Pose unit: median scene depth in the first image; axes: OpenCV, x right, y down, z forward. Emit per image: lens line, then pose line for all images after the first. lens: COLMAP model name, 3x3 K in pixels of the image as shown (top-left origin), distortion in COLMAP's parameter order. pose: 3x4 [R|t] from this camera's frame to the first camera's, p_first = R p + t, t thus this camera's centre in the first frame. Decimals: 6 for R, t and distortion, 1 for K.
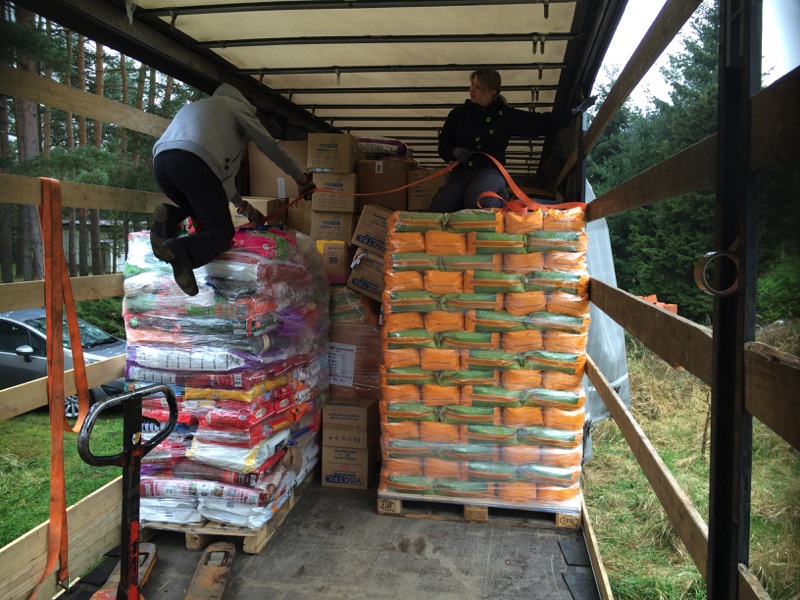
lens RADIAL K [[683.3, 0, 398.2], [0, 683.3, 296.6], [0, 0, 1]] dist [0.081604, -0.110041]
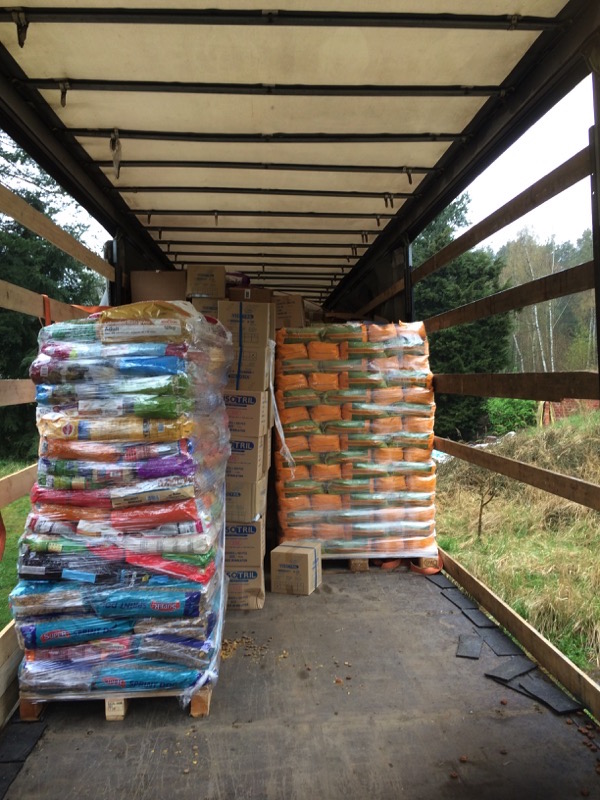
lens RADIAL K [[683.3, 0, 305.5], [0, 683.3, 388.3], [0, 0, 1]] dist [0.081604, -0.110041]
pose [[0.970471, -0.029477, 0.239411, -0.272801], [0.045481, 0.997064, -0.061599, 0.067150], [-0.236893, 0.070668, 0.968962, -0.211610]]
